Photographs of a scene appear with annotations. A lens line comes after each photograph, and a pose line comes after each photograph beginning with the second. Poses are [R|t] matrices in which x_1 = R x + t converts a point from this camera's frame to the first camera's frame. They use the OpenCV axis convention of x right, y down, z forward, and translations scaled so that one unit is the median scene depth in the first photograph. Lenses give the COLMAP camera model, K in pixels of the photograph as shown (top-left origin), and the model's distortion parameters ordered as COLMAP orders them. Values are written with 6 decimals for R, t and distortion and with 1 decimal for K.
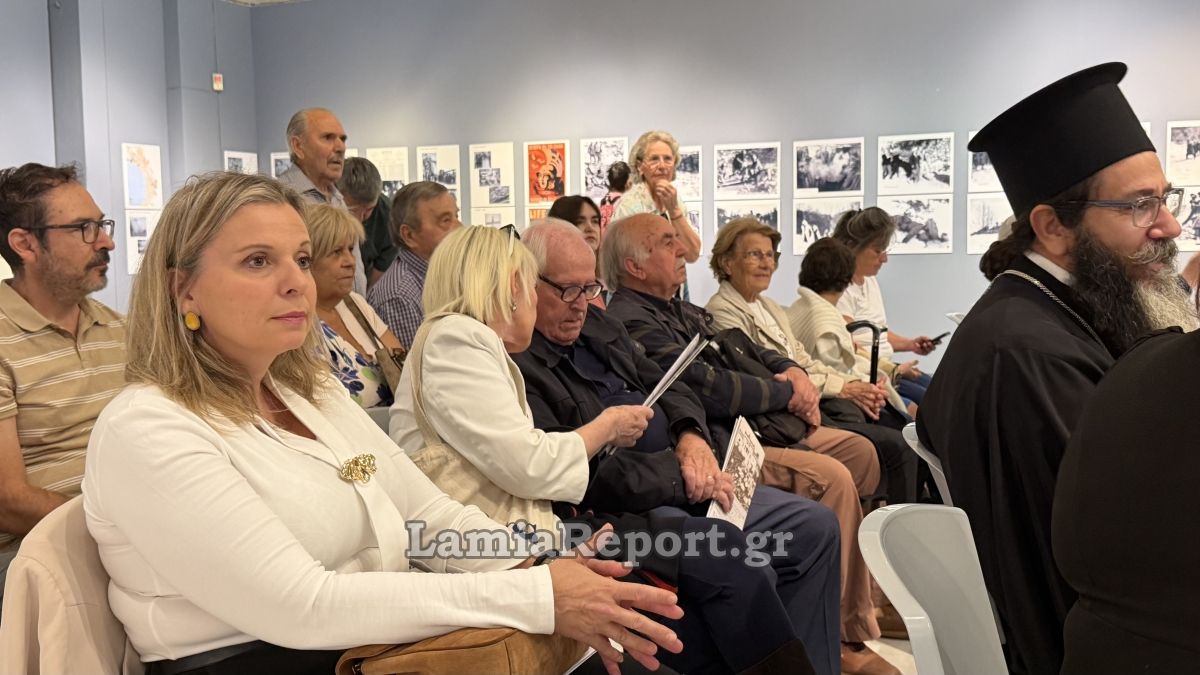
lens RADIAL K [[1188.2, 0, 607.8], [0, 1188.2, 332.1], [0, 0, 1]] dist [0.143384, 0.000000]
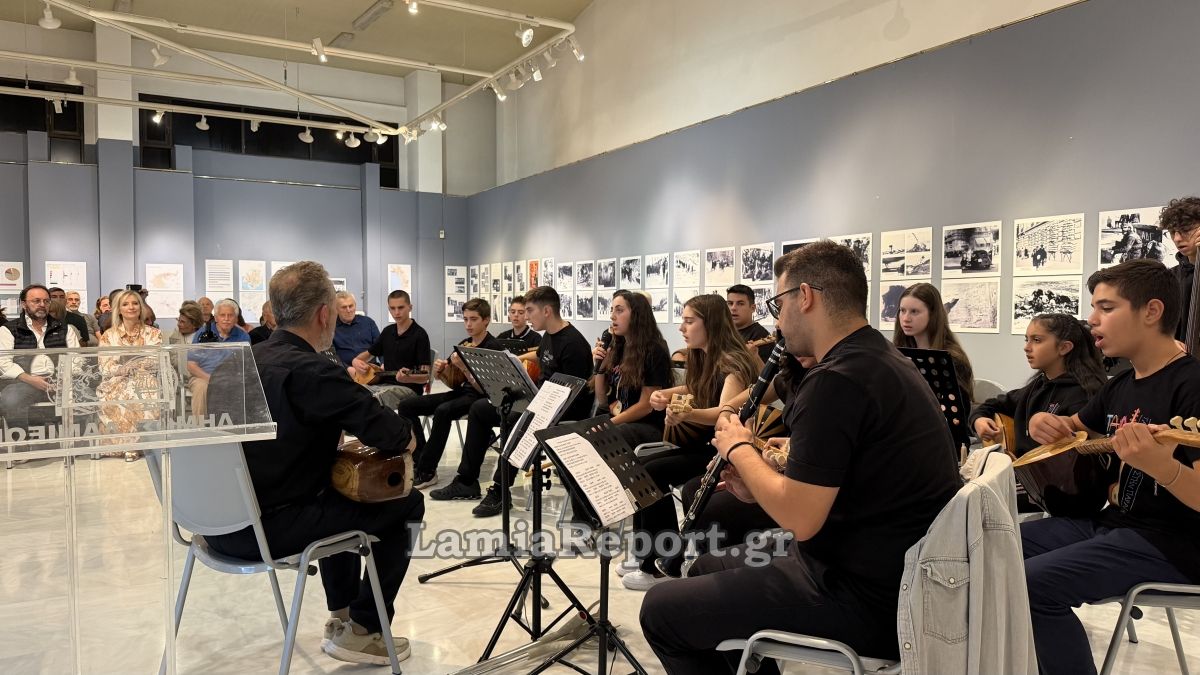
lens RADIAL K [[842.8, 0, 595.8], [0, 842.8, 340.0], [0, 0, 1]] dist [0.085909, -0.128118]
pose [[0.817108, 0.040580, -0.575055, 0.921079], [-0.064061, 0.997733, -0.020620, -0.007405], [0.572914, 0.053687, 0.817855, -0.070662]]
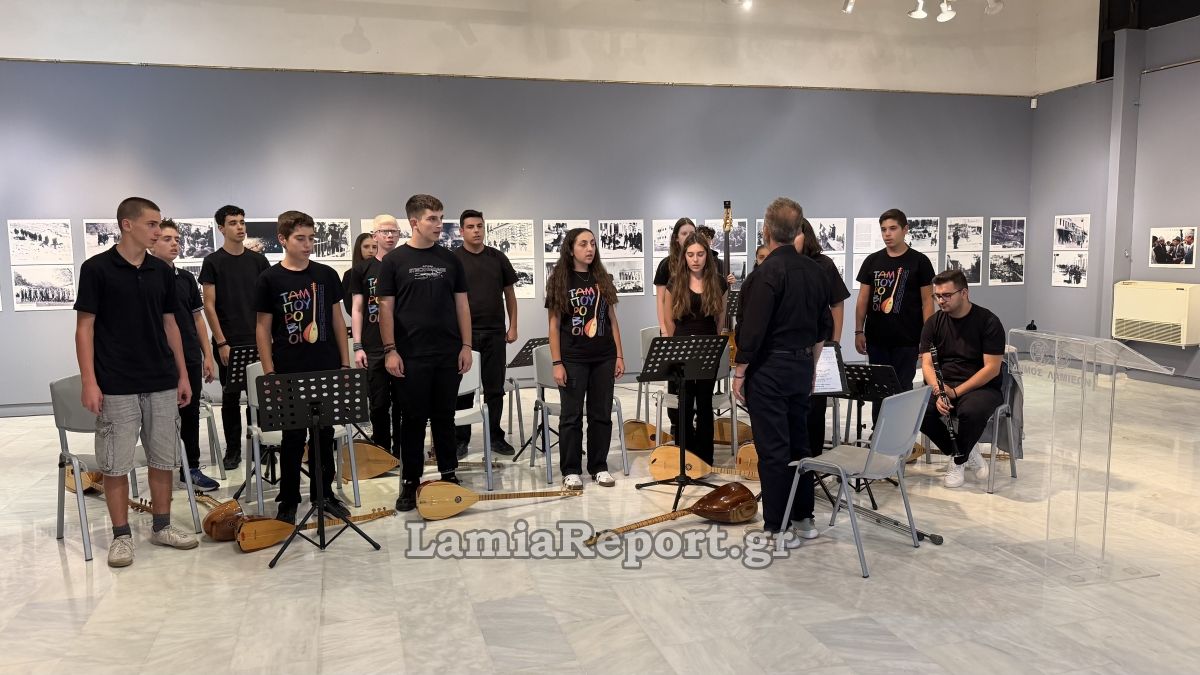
lens RADIAL K [[842.8, 0, 600.2], [0, 842.8, 343.6], [0, 0, 1]] dist [0.085909, -0.128118]
pose [[0.768931, -0.065952, 0.635922, 0.247488], [0.053637, 0.997813, 0.038628, -0.028333], [-0.637078, 0.004407, 0.770786, -0.158757]]
